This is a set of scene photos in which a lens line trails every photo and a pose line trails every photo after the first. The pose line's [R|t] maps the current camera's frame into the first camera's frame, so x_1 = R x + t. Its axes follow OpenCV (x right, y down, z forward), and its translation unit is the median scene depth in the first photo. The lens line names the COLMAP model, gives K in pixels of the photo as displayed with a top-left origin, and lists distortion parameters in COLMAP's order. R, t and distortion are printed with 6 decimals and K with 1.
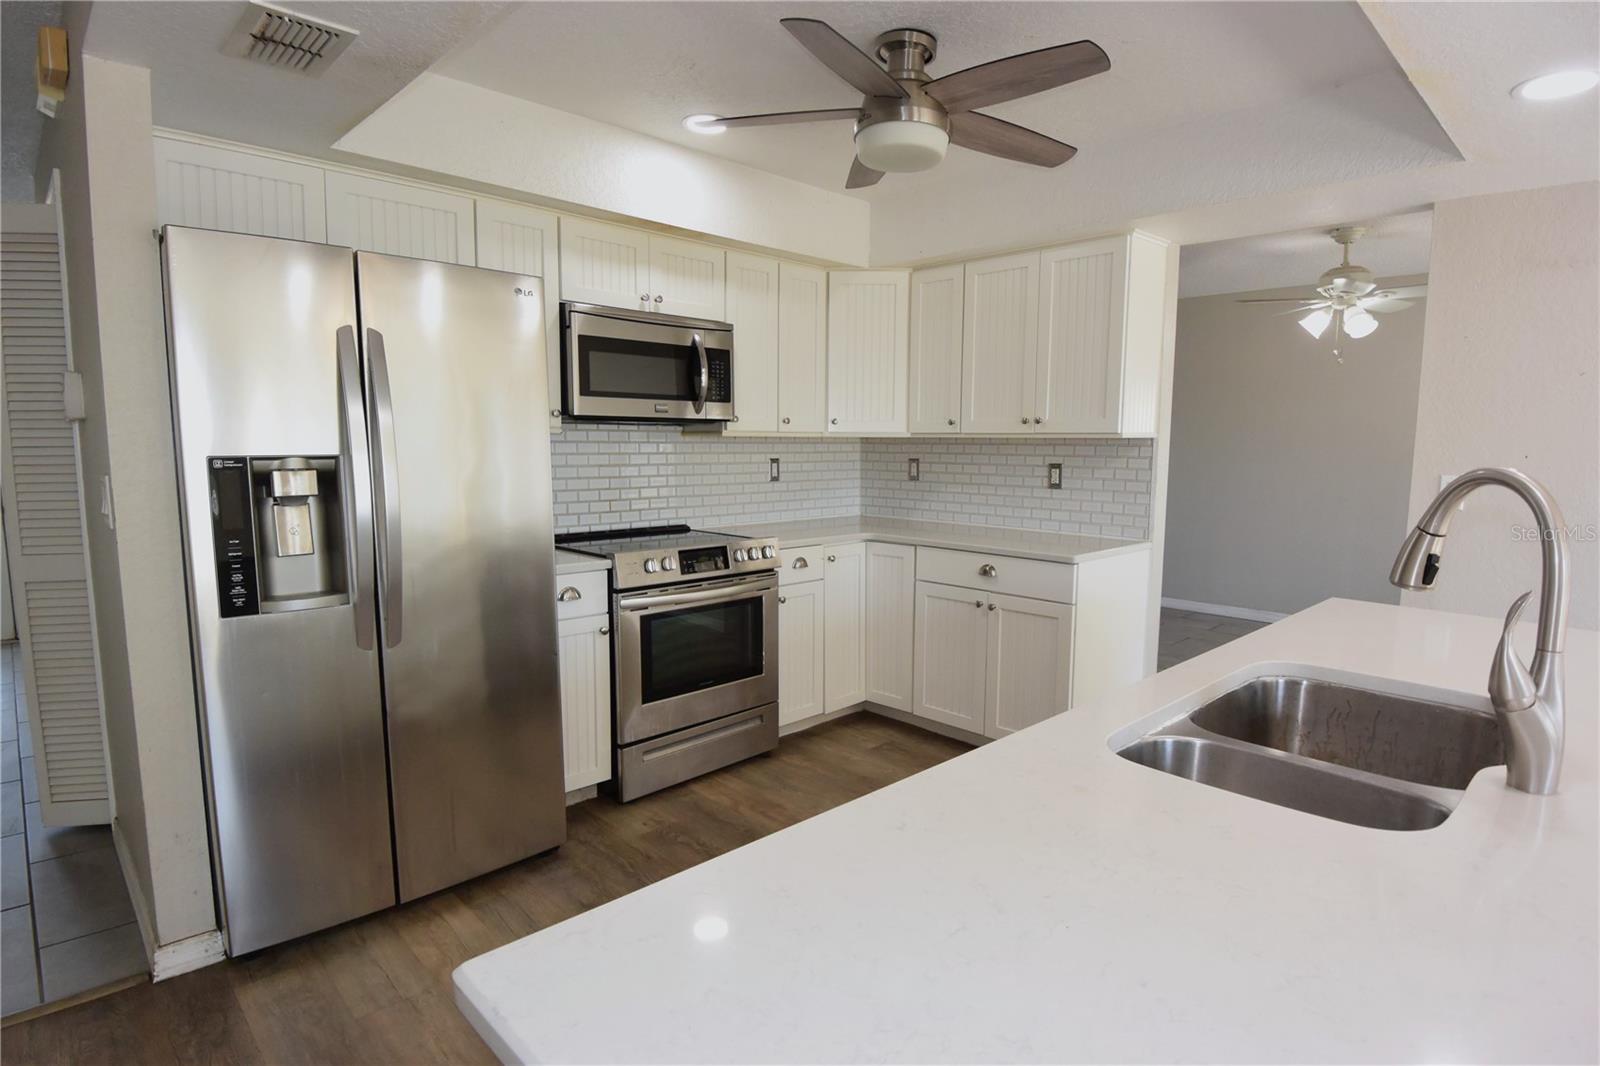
lens RADIAL K [[838.4, 0, 809.4], [0, 838.4, 539.3], [0, 0, 1]] dist [0.005437, -0.033074]
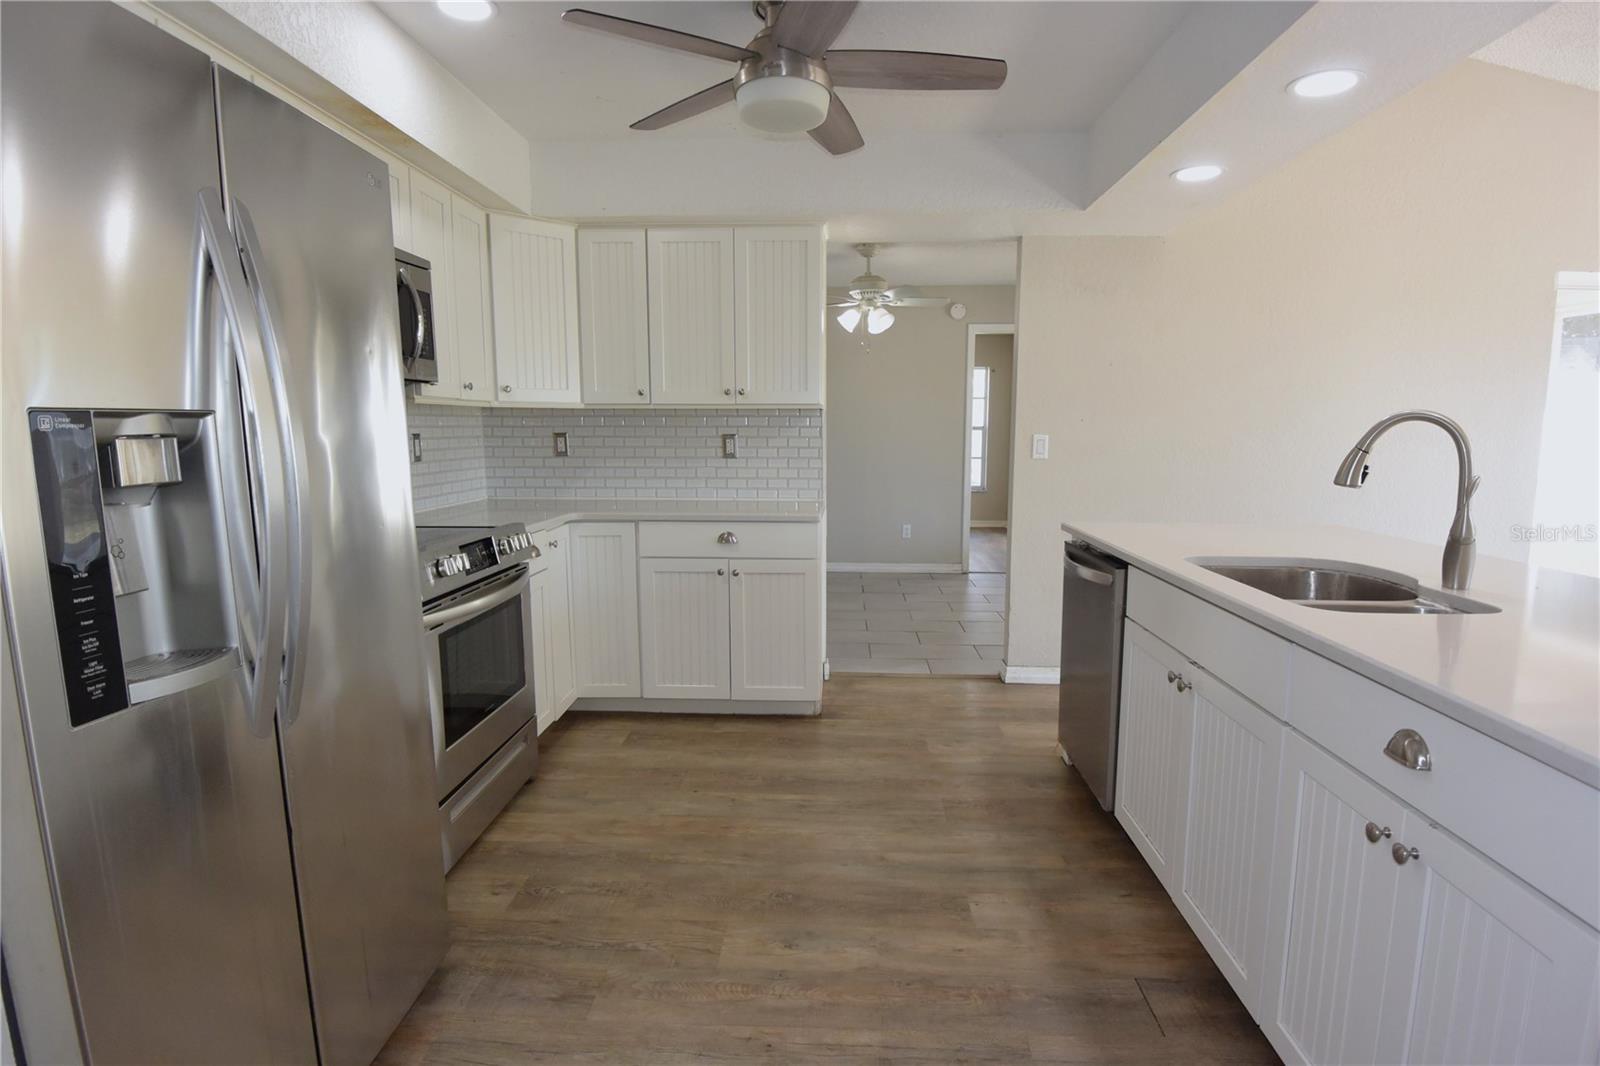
lens RADIAL K [[838.4, 0, 809.4], [0, 838.4, 539.3], [0, 0, 1]] dist [0.005437, -0.033074]
pose [[0.727240, -0.095912, 0.679649, -0.402854], [0.084379, 0.995171, 0.050152, -0.003922], [-0.681177, 0.020876, 0.731821, 0.184264]]
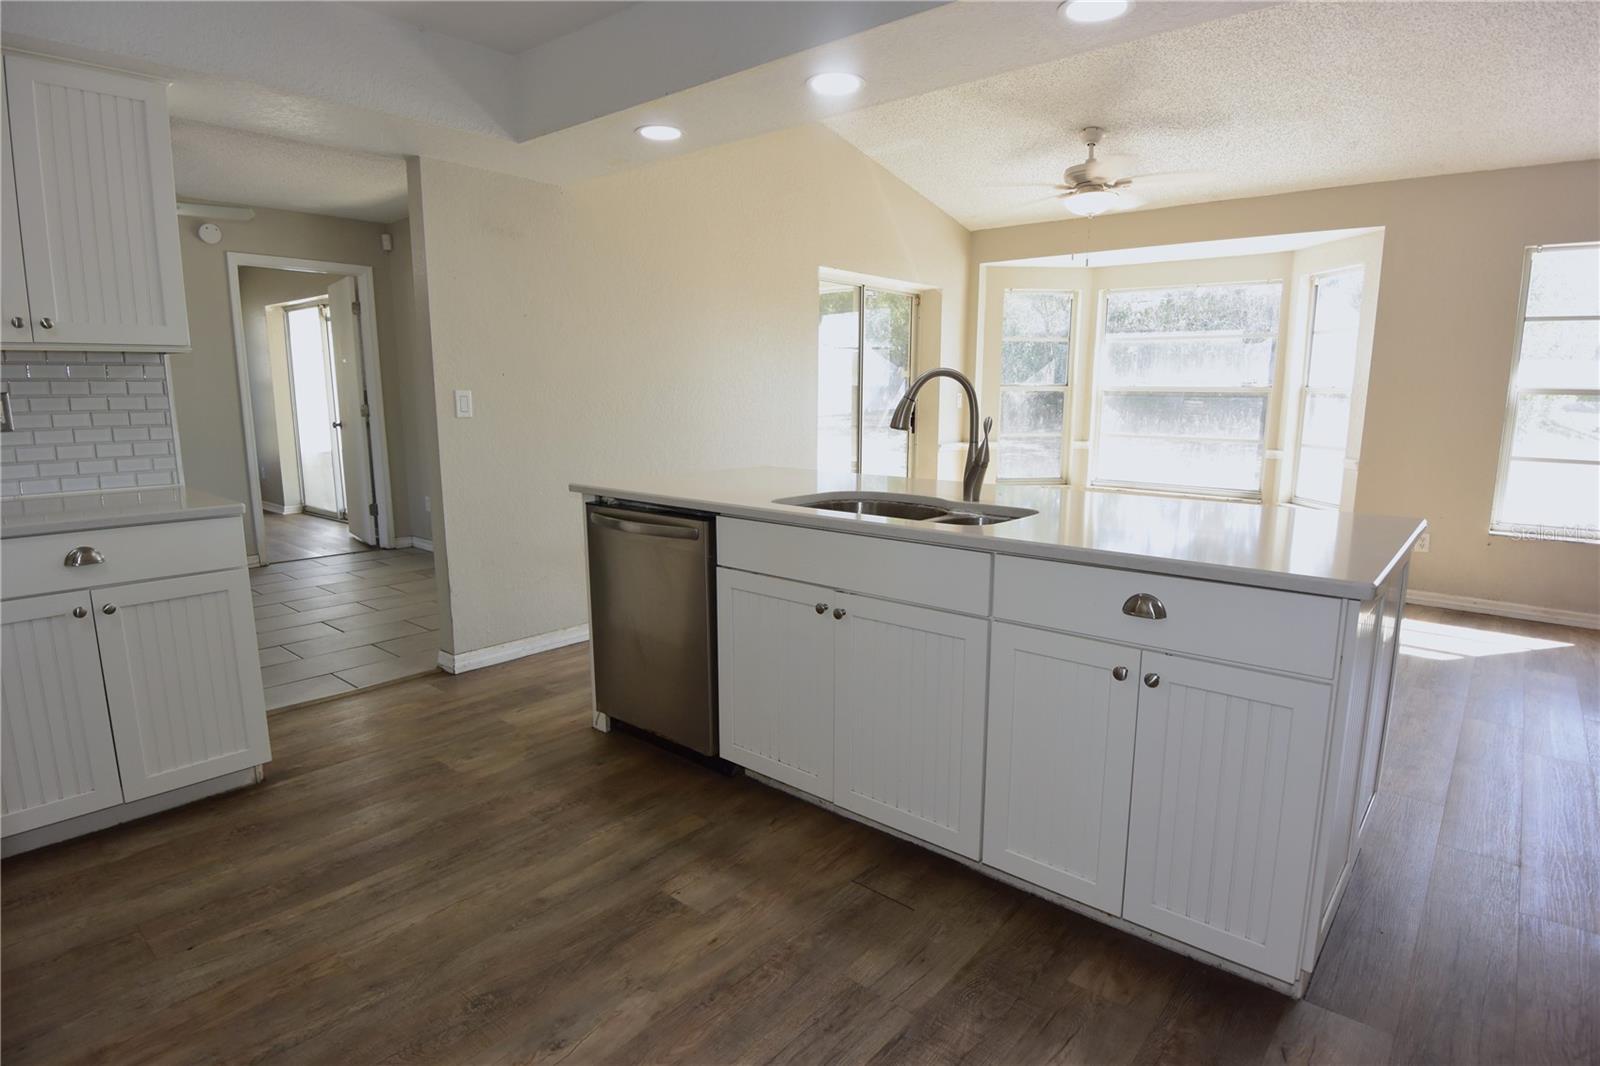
lens RADIAL K [[838.4, 0, 809.4], [0, 838.4, 539.3], [0, 0, 1]] dist [0.005437, -0.033074]
pose [[-0.102504, -0.181093, 0.978110, -0.451284], [0.111490, 0.975002, 0.192201, -0.034555], [-0.988465, 0.128750, -0.079751, 0.495860]]
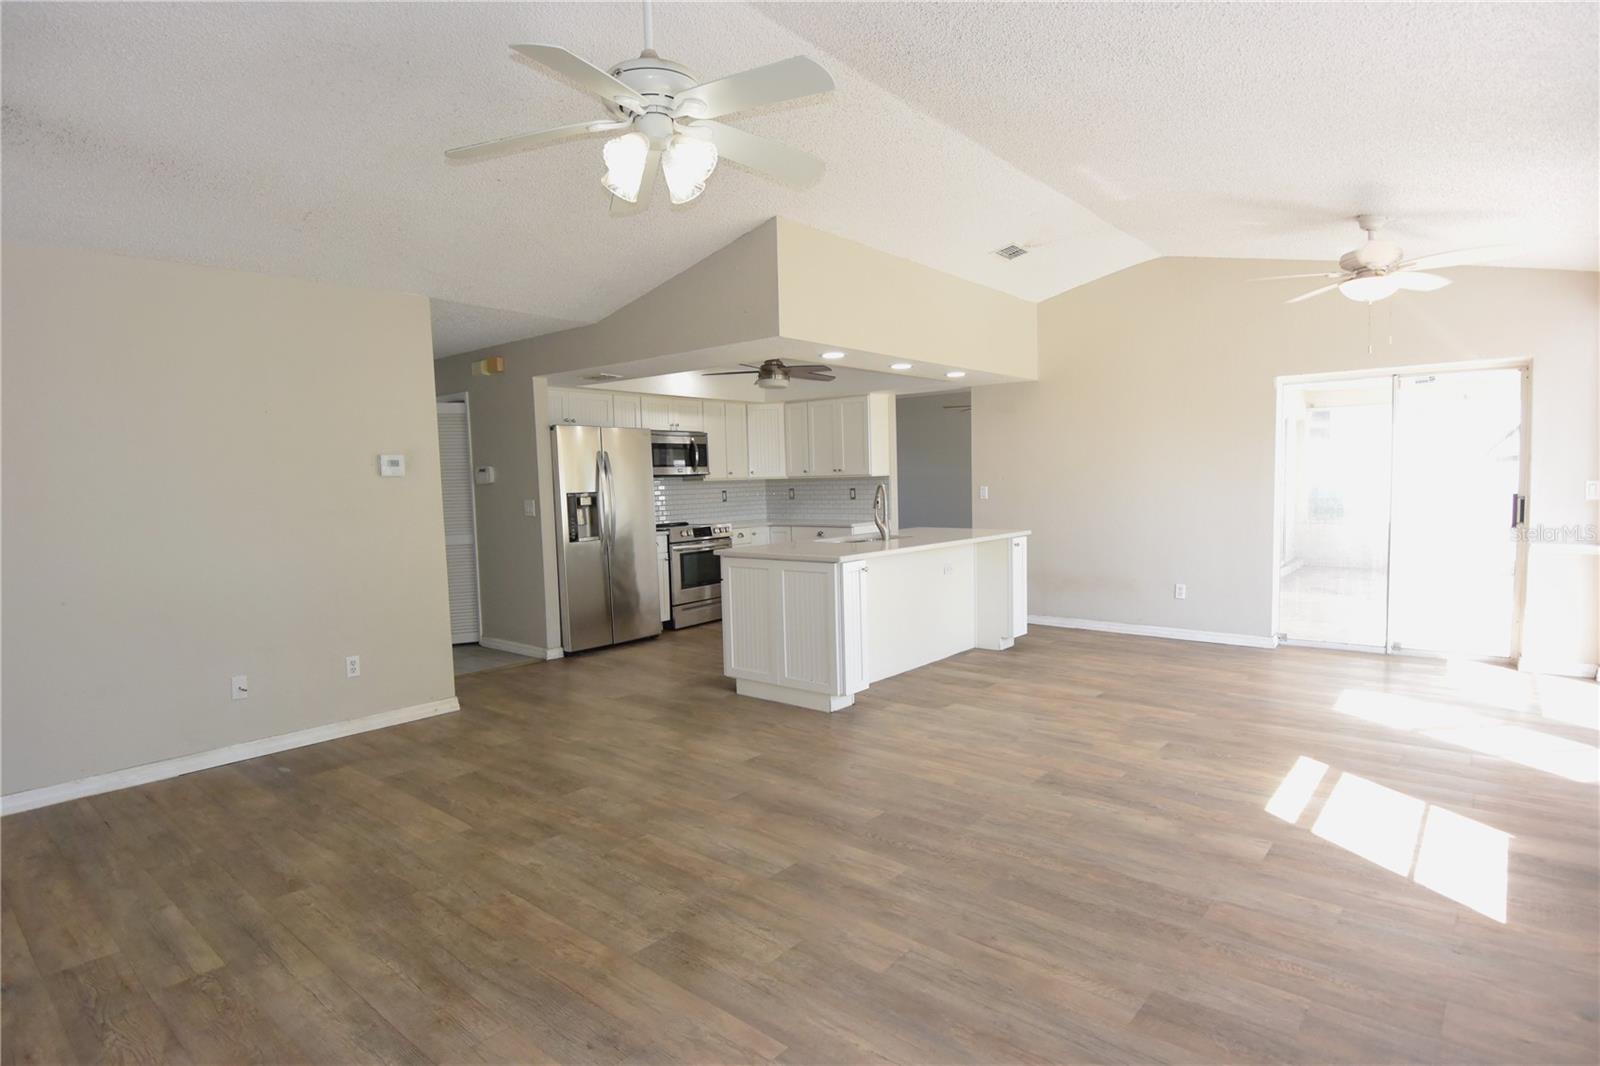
lens RADIAL K [[838.4, 0, 809.4], [0, 838.4, 539.3], [0, 0, 1]] dist [0.005437, -0.033074]
pose [[0.993668, -0.041154, 0.104550, -0.066461], [0.045846, 0.998028, -0.042875, 0.151253], [-0.102580, 0.047397, 0.993595, -1.338327]]
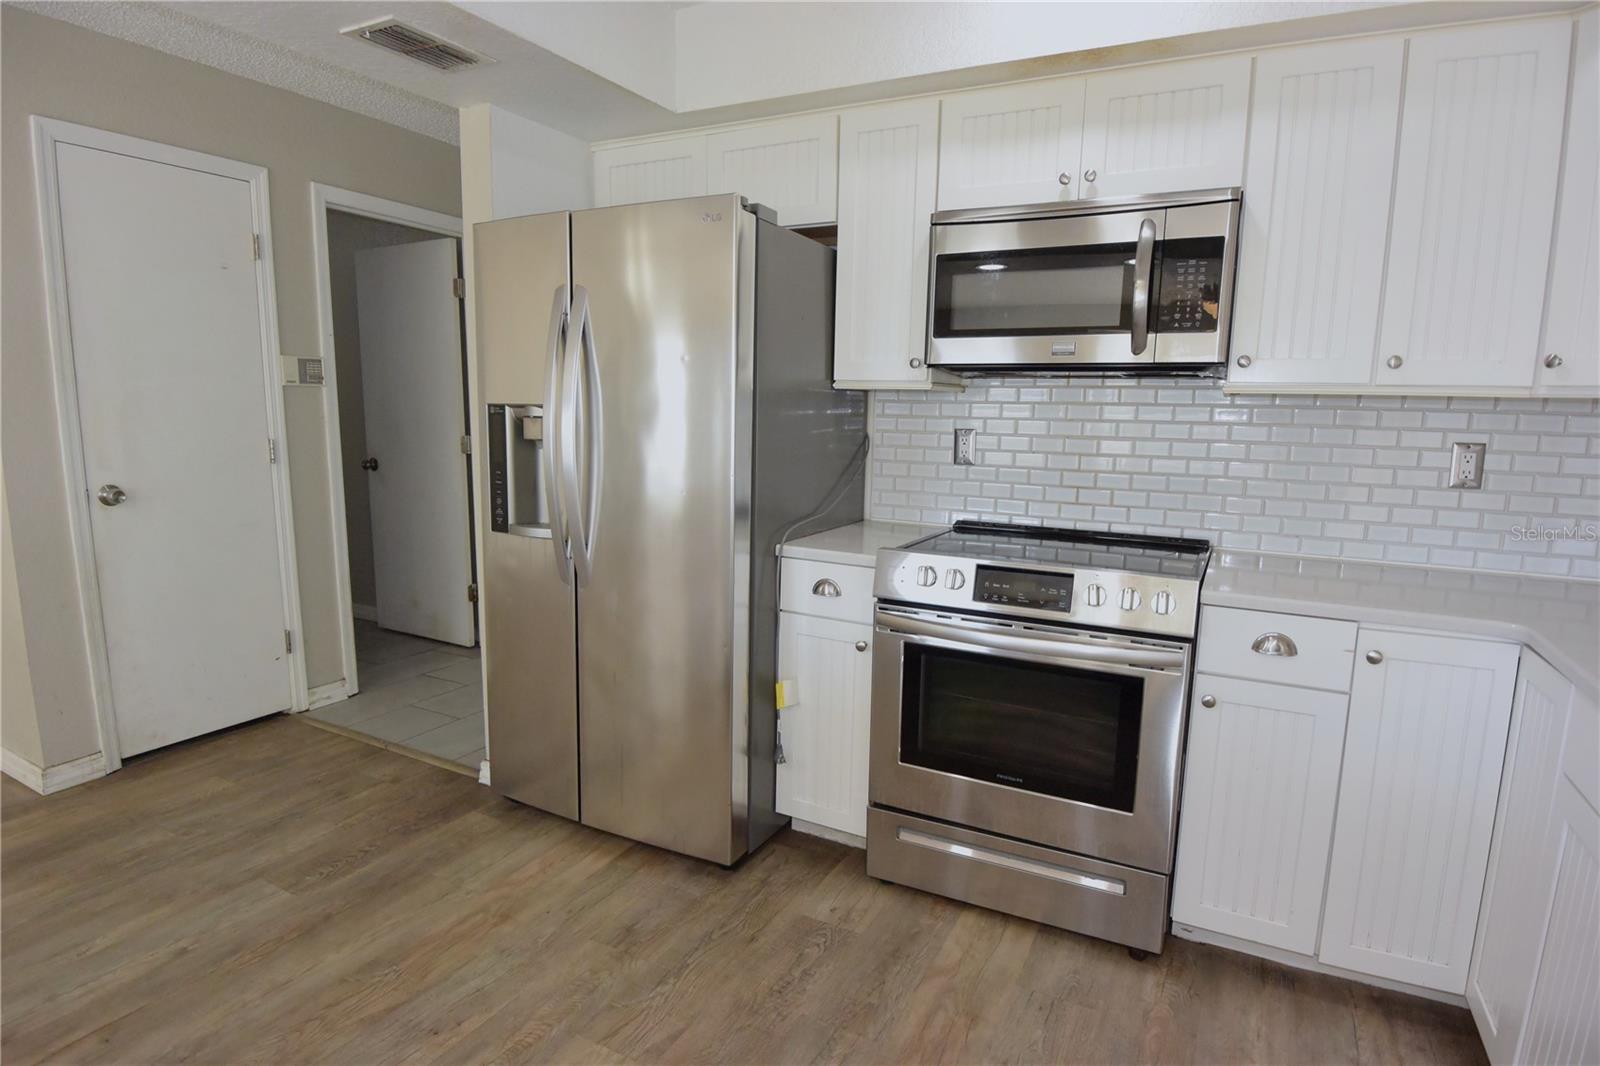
lens RADIAL K [[838.4, 0, 809.4], [0, 838.4, 539.3], [0, 0, 1]] dist [0.005437, -0.033074]
pose [[0.313954, 0.148180, -0.937804, 0.376655], [-0.126755, 0.985445, 0.113273, -0.057308], [0.940939, 0.083309, 0.328167, 0.590308]]
